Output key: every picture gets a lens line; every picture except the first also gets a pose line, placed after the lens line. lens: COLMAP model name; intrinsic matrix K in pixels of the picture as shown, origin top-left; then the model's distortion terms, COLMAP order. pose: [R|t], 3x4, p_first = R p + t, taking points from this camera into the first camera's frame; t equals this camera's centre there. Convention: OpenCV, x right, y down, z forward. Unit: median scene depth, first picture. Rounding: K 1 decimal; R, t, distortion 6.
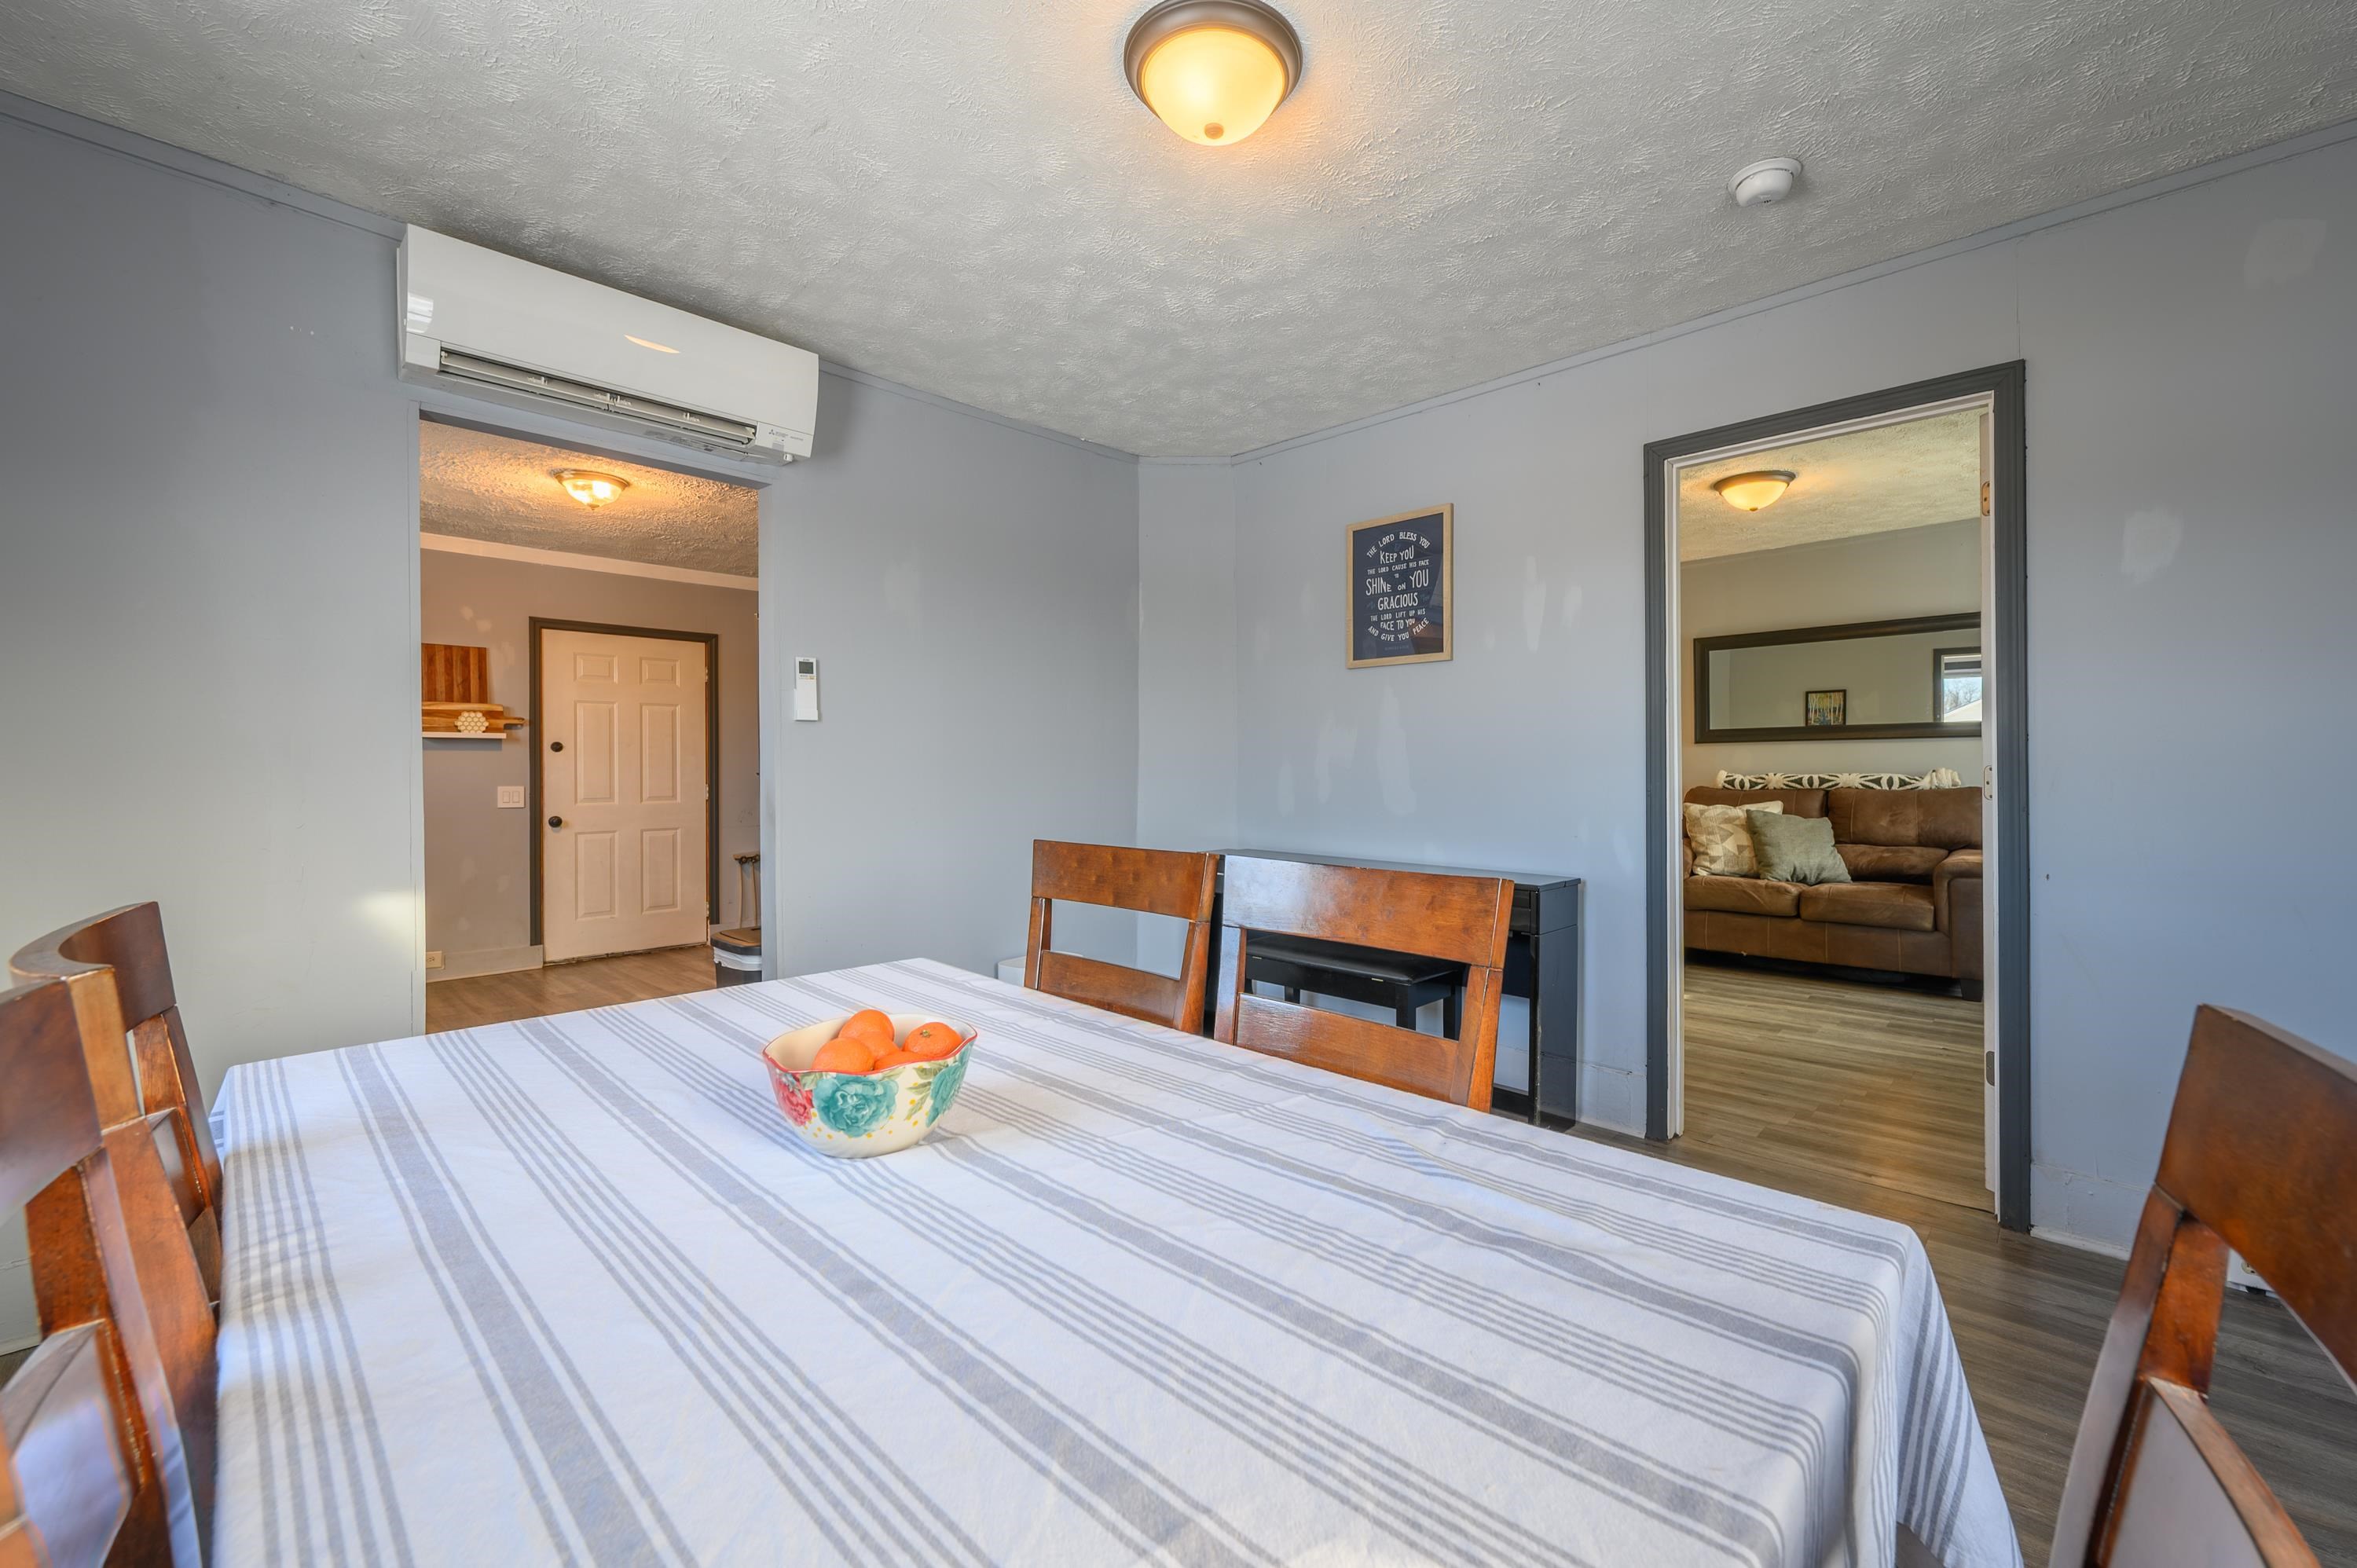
lens RADIAL K [[953.4, 0, 1218.8], [0, 953.4, 771.2], [0, 0, 1]] dist [0.000173, -0.000032]
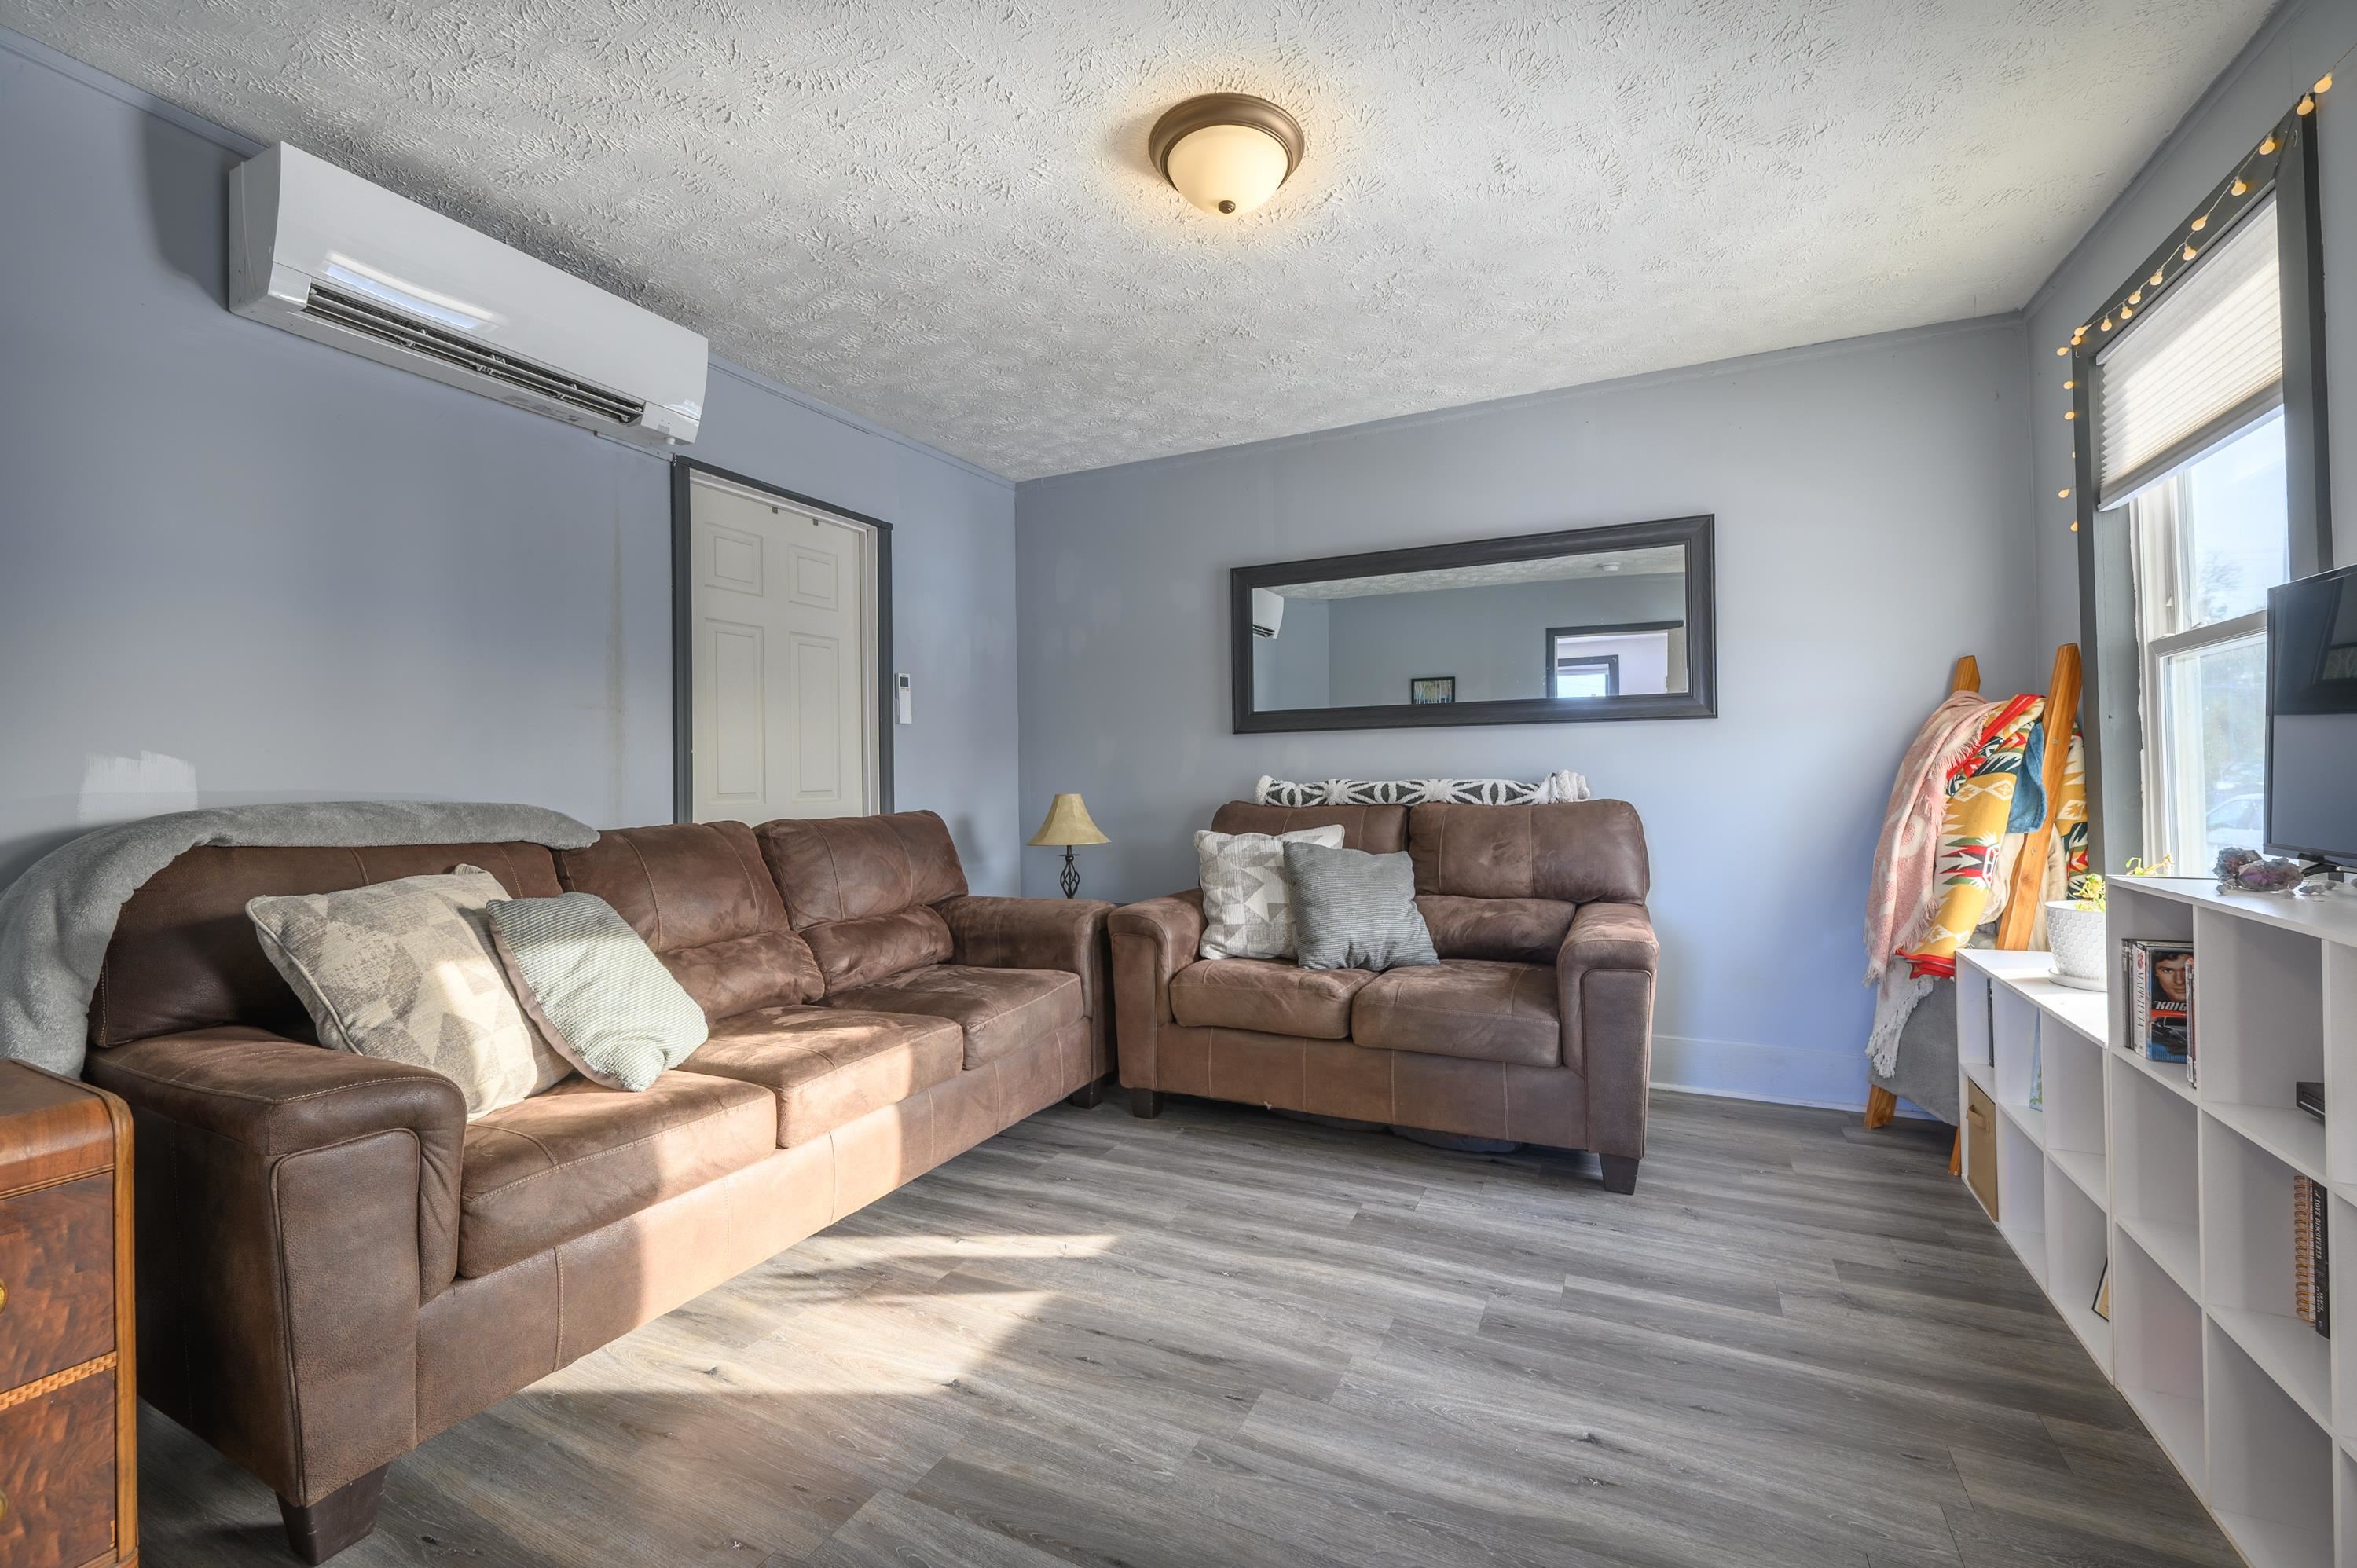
lens RADIAL K [[945.7, 0, 1228.4], [0, 945.7, 769.5], [0, 0, 1]] dist [-0.002481, 0.000514]
pose [[0.948617, -0.000046, 0.316426, 1.476659], [0.004804, 0.999887, -0.014256, 0.018047], [-0.316389, 0.015043, 0.948510, 2.013231]]
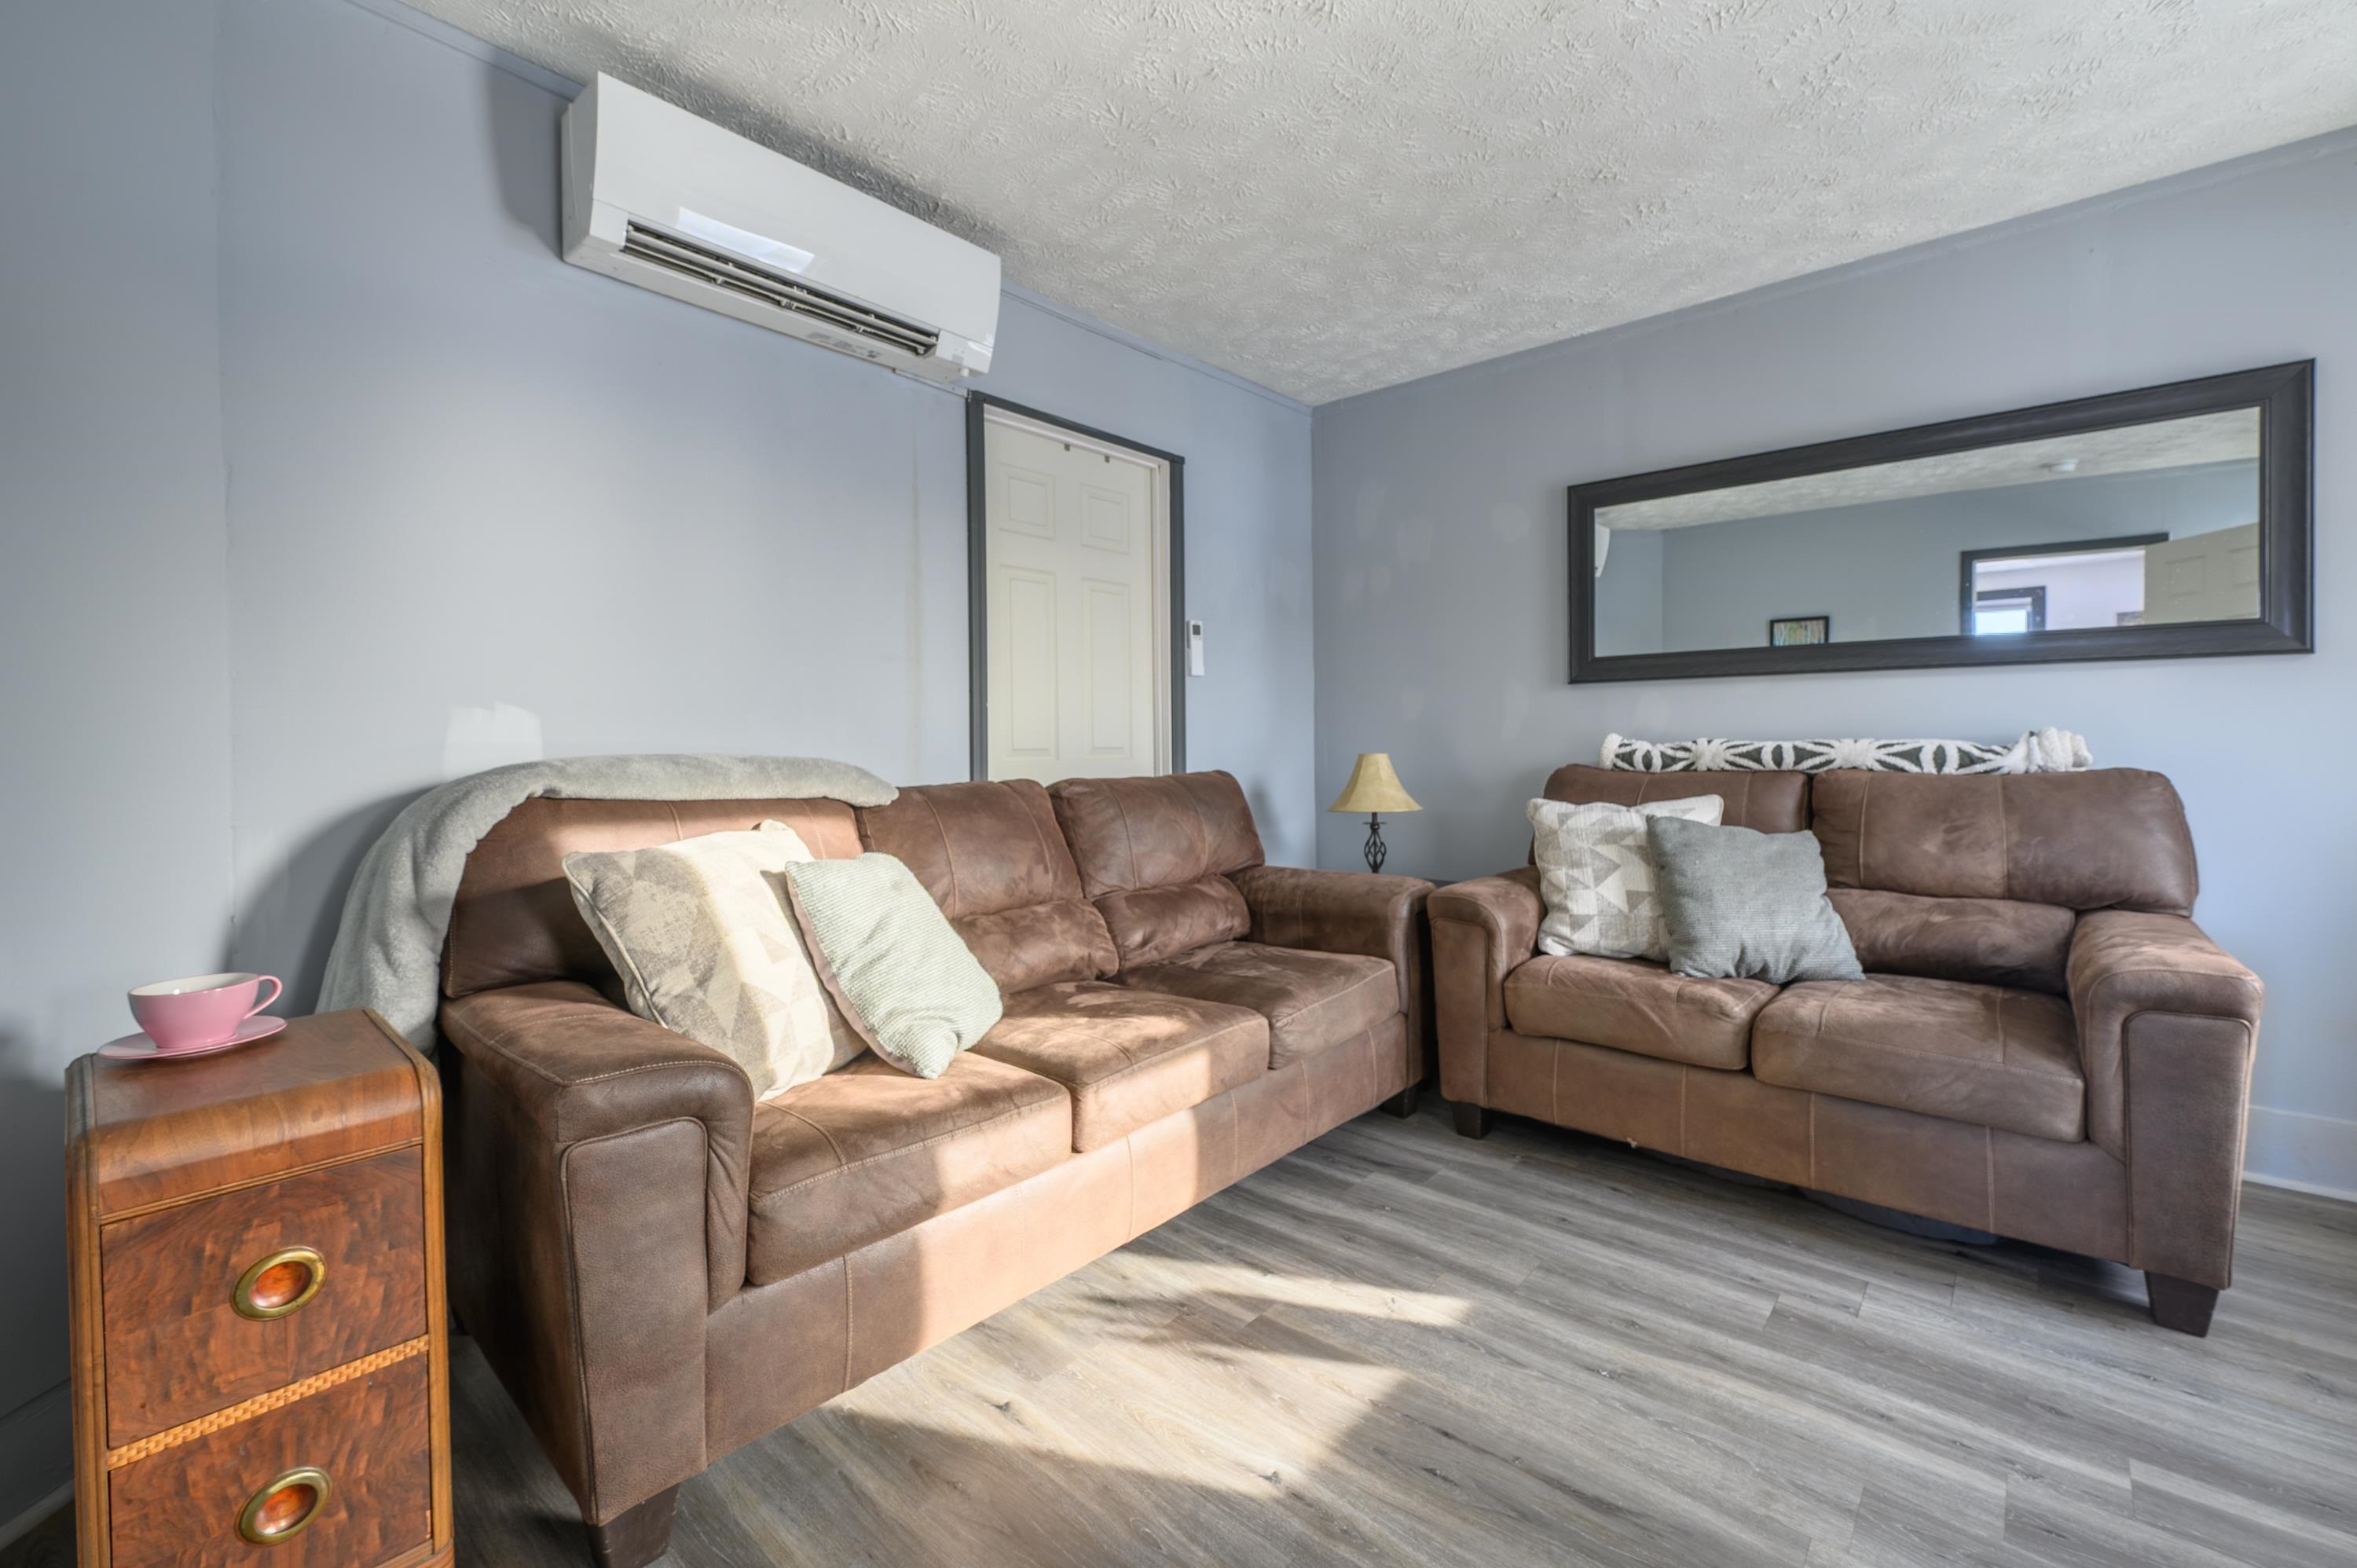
lens RADIAL K [[976.9, 0, 1258.0], [0, 976.9, 755.0], [0, 0, 1]] dist [-0.000889, -0.000479]
pose [[0.997621, 0.001442, 0.068919, 1.433002], [-0.002228, 0.999933, 0.011333, 0.023791], [-0.068898, -0.011459, 0.997558, 2.321389]]
